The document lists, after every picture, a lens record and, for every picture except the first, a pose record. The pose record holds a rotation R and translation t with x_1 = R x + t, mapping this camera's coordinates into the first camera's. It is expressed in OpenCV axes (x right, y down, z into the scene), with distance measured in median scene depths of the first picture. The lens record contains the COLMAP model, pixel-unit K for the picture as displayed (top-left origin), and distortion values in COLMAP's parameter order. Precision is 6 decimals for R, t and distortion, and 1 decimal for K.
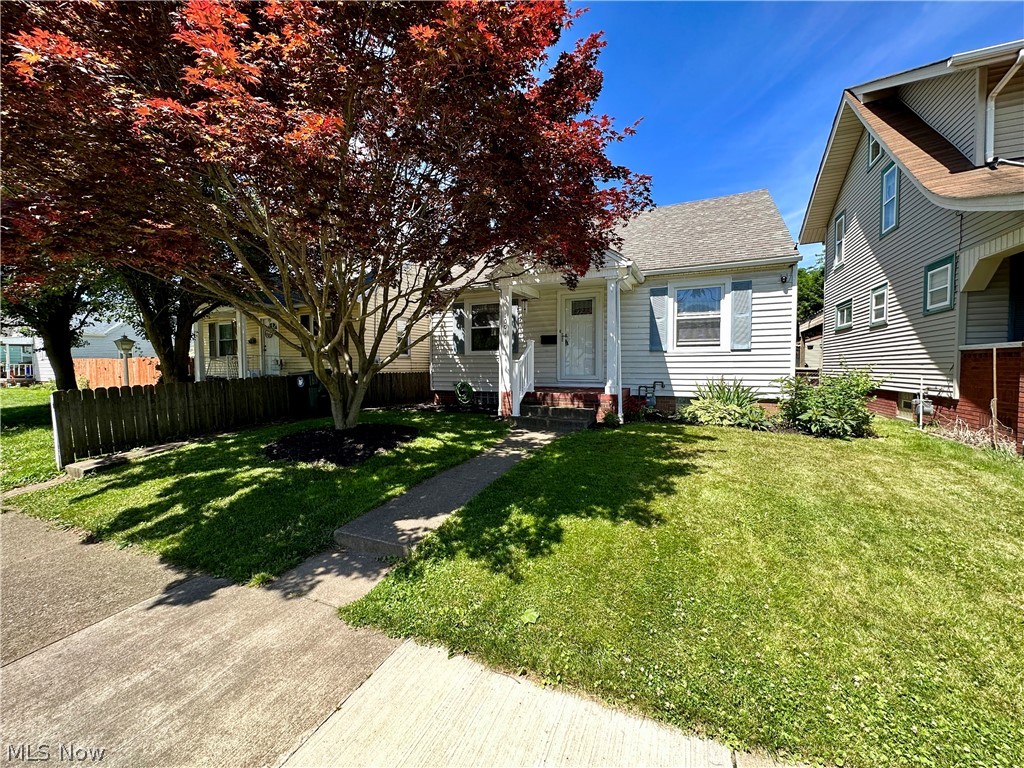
lens RADIAL K [[409.3, 0, 514.8], [0, 409.3, 385.9], [0, 0, 1]] dist [-0.002739, 0.000059]
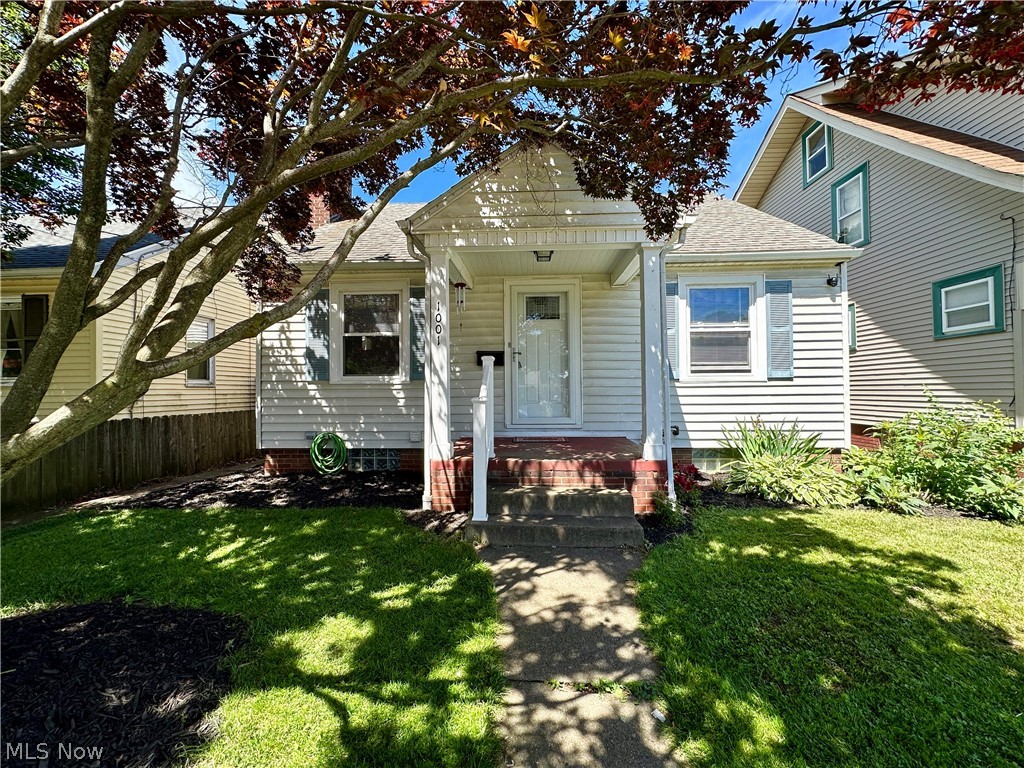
lens RADIAL K [[409.3, 0, 514.8], [0, 409.3, 385.9], [0, 0, 1]] dist [-0.002739, 0.000059]
pose [[0.928898, -0.000107, 0.370336, -0.116852], [0.022271, 0.998206, -0.055573, -0.043654], [-0.369666, 0.059869, 0.927234, 0.490170]]
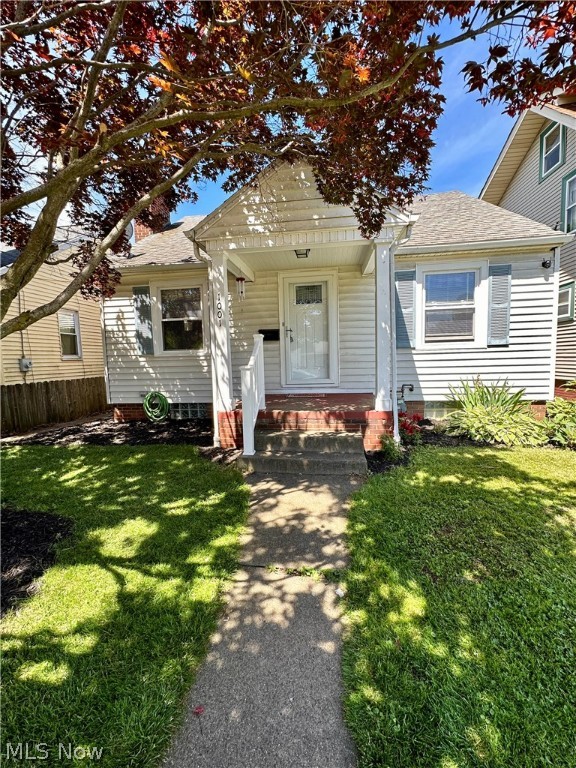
lens RADIAL K [[307.0, 0, 289.4], [0, 307.0, 385.0], [0, 0, 1]] dist [-0.002739, 0.000059]
pose [[0.955065, -0.048495, 0.292401, -0.063902], [0.037766, 0.998394, 0.042227, -0.045063], [-0.293979, -0.029287, 0.955363, 0.471555]]
